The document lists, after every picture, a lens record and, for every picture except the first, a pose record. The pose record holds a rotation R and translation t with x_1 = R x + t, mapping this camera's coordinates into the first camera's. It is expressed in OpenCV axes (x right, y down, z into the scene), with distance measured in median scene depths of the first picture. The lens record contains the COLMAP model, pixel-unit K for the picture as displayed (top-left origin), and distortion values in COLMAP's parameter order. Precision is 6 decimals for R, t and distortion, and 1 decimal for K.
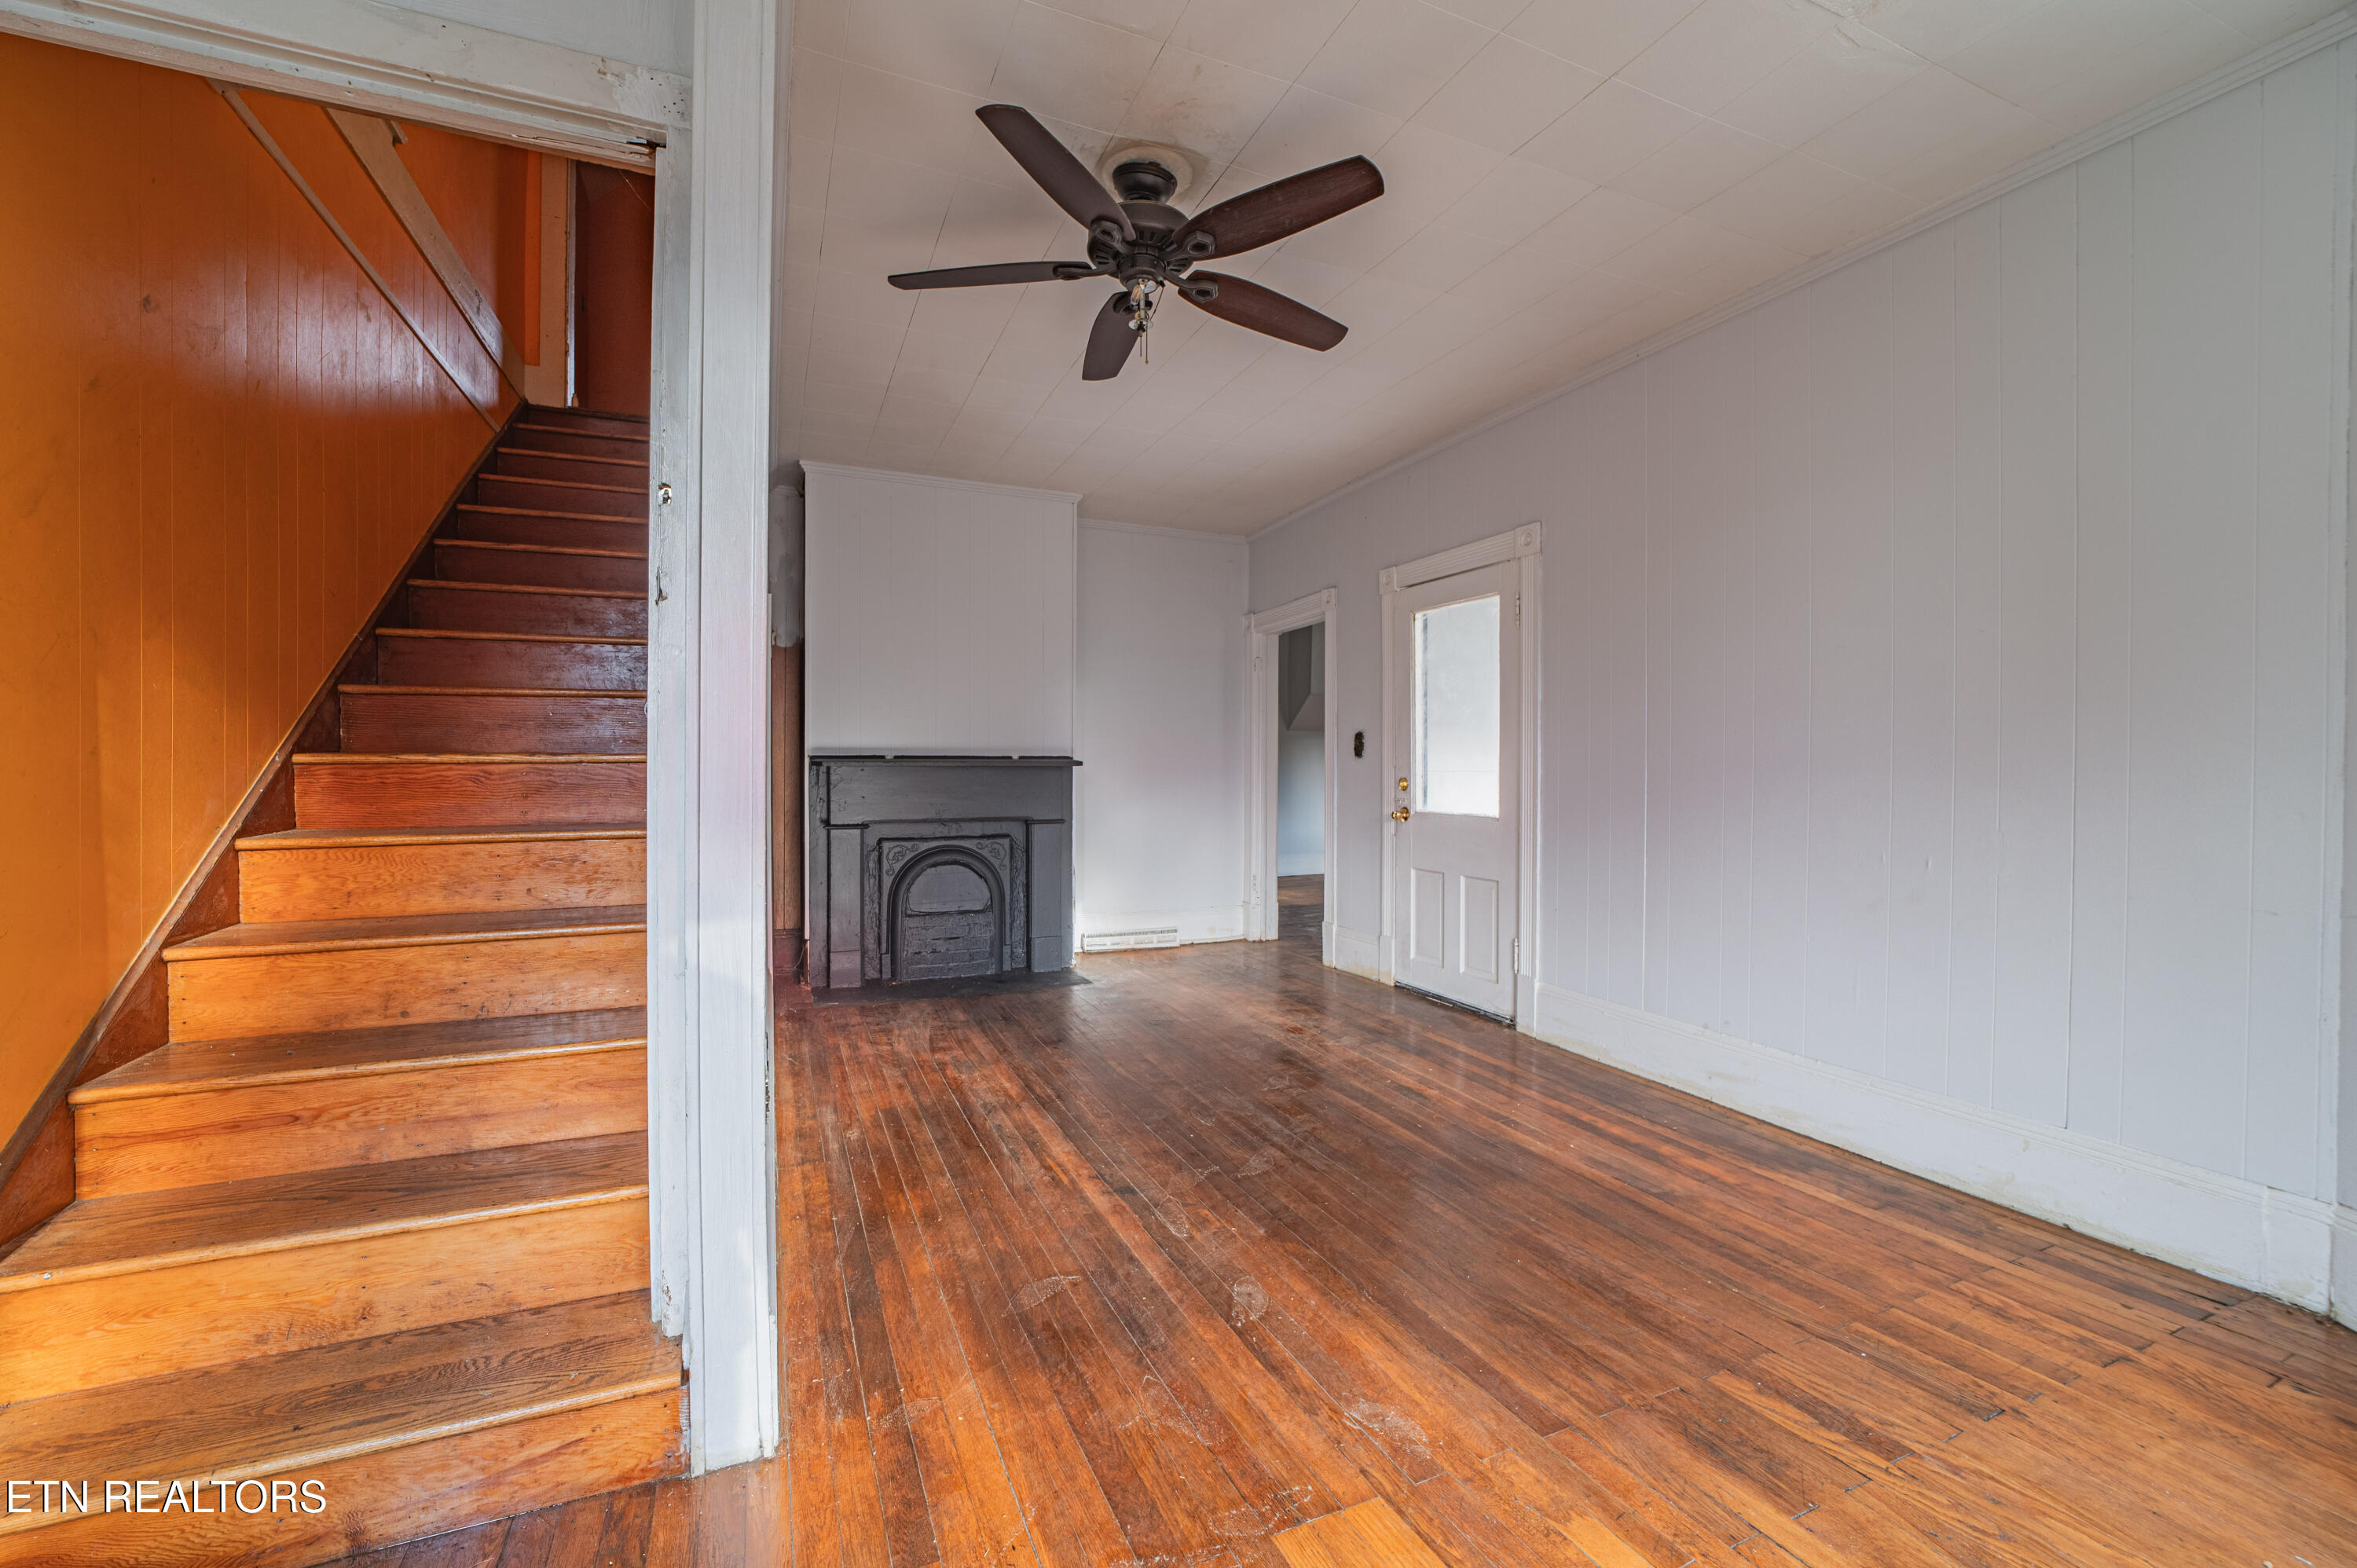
lens RADIAL K [[934.7, 0, 1179.5], [0, 934.7, 783.0], [0, 0, 1]] dist [-0.025371, 0.004041]
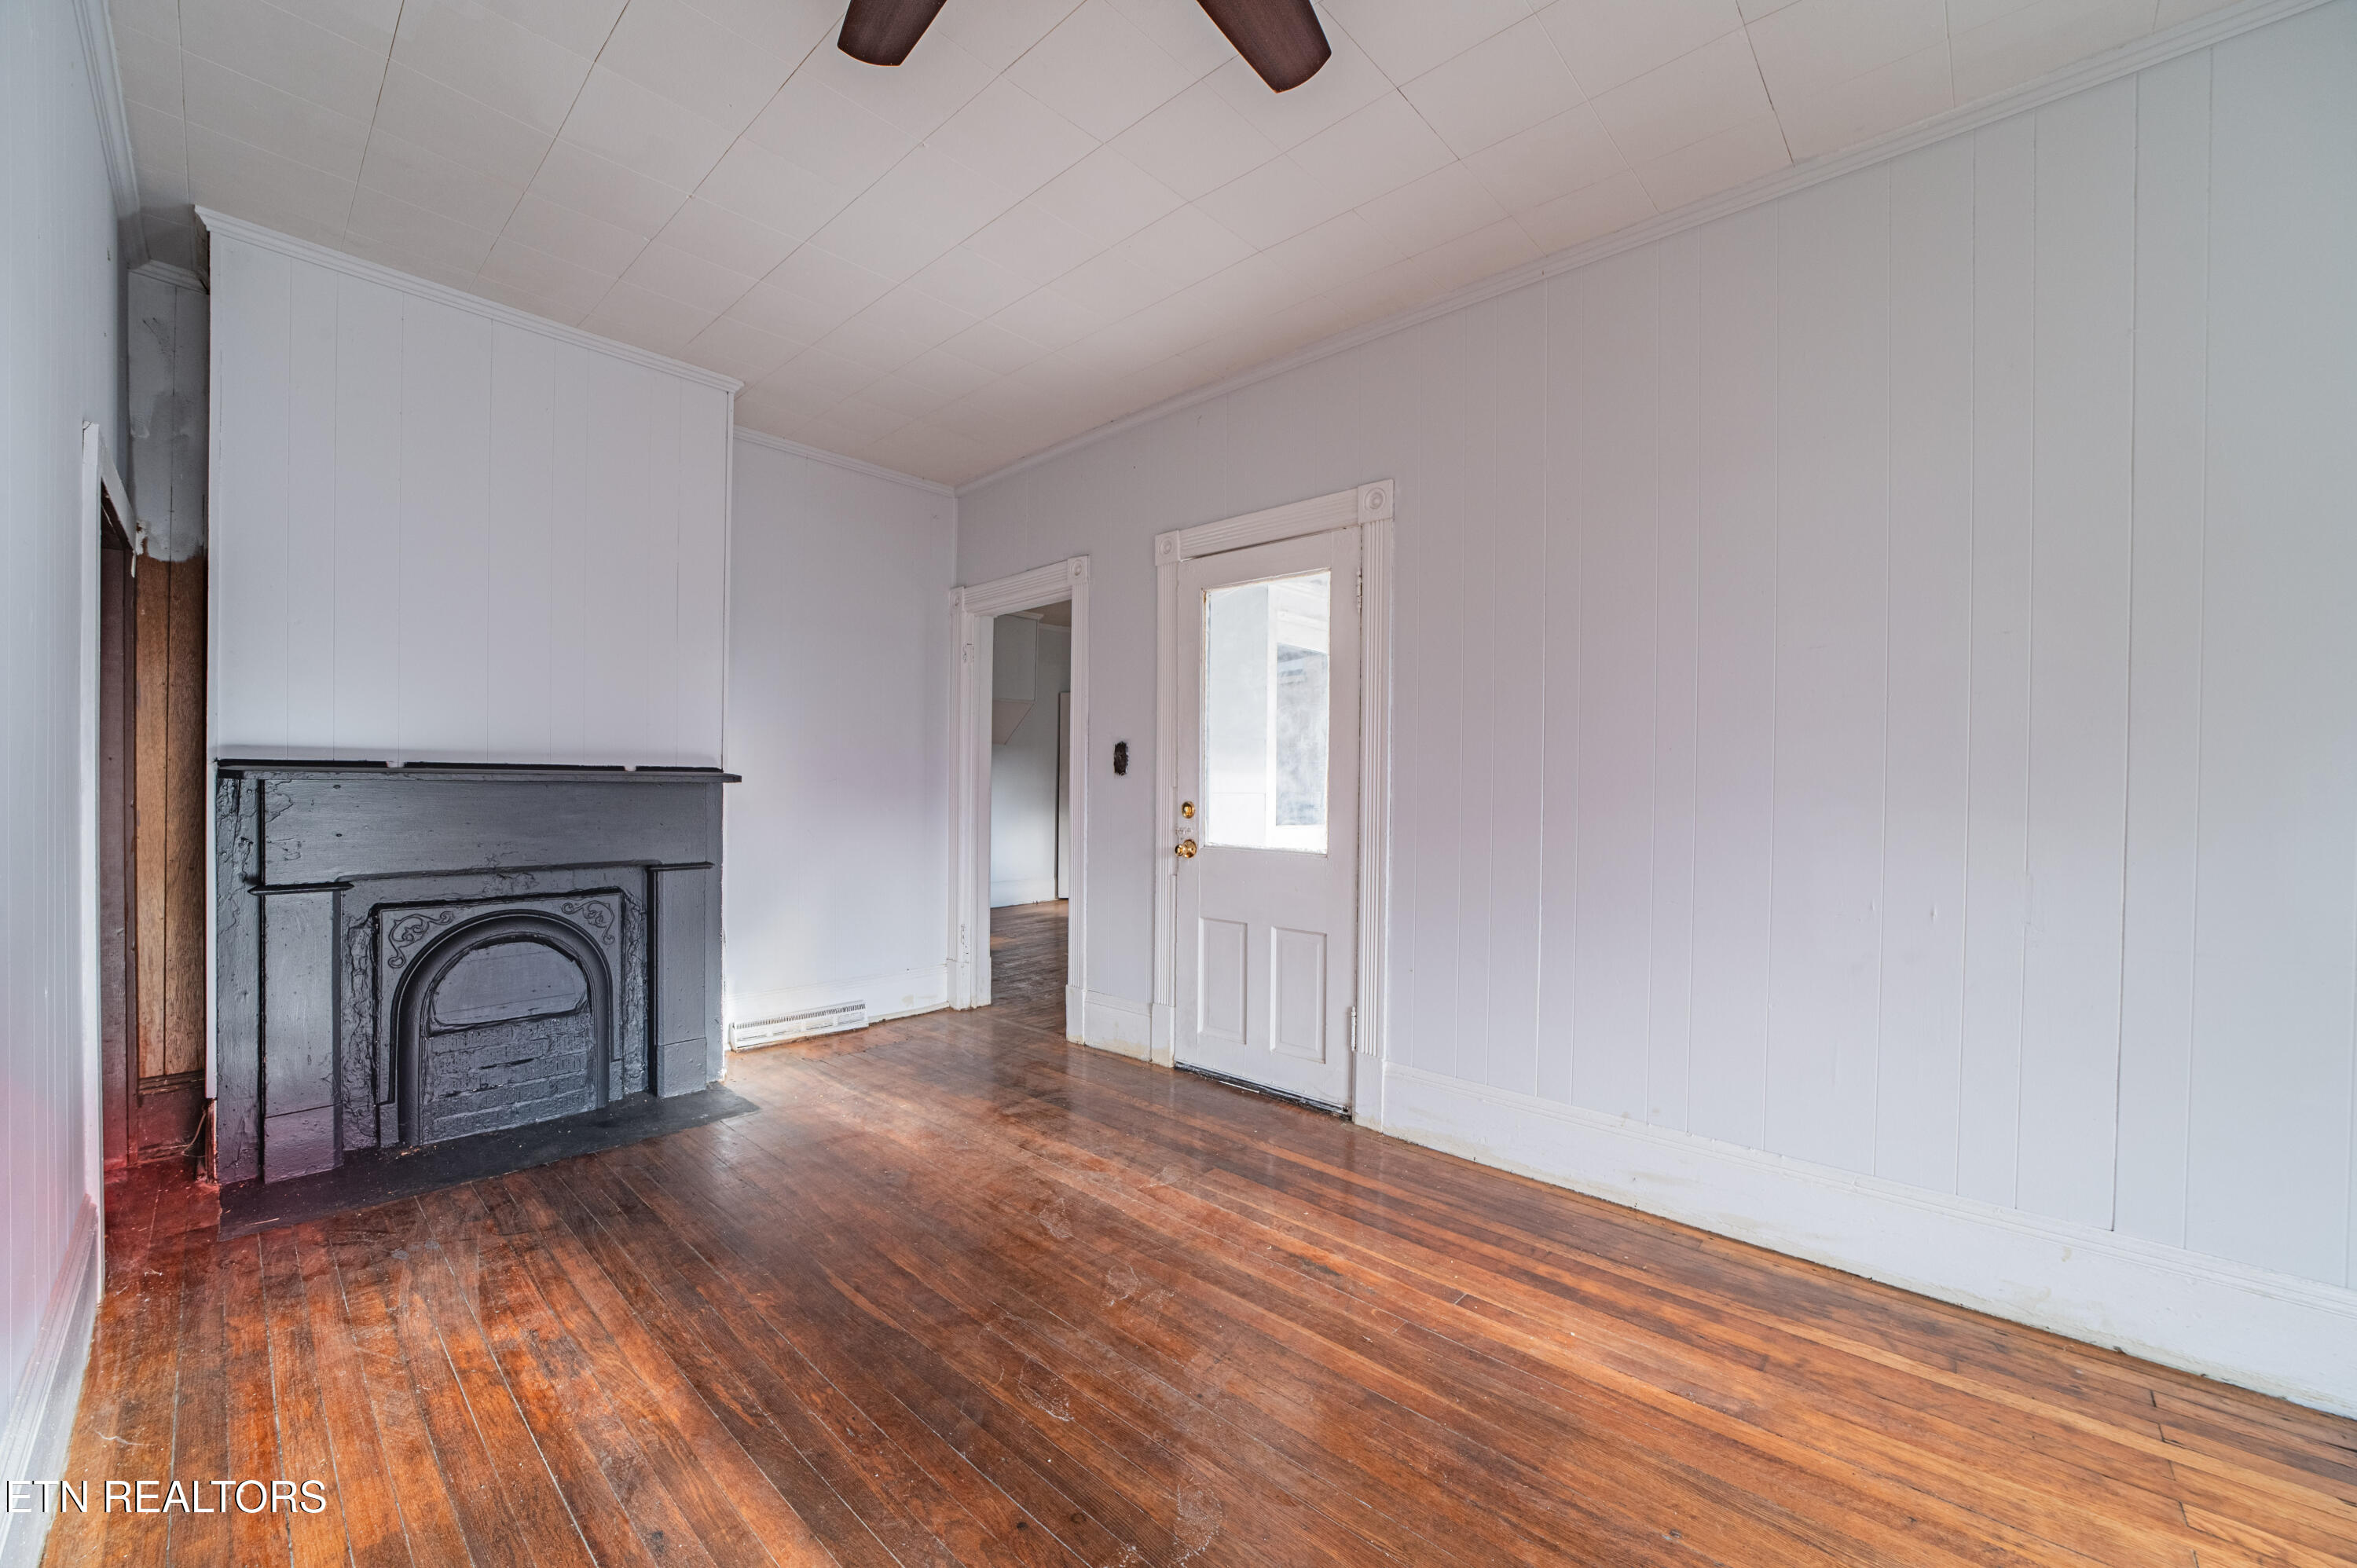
lens RADIAL K [[934.7, 0, 1136.8], [0, 934.7, 797.4], [0, 0, 1]] dist [-0.025371, 0.004041]
pose [[0.933565, 0.003398, 0.358392, -0.091880], [-0.002014, 0.999989, -0.004235, -0.006293], [-0.358403, 0.003232, 0.933561, 0.322563]]
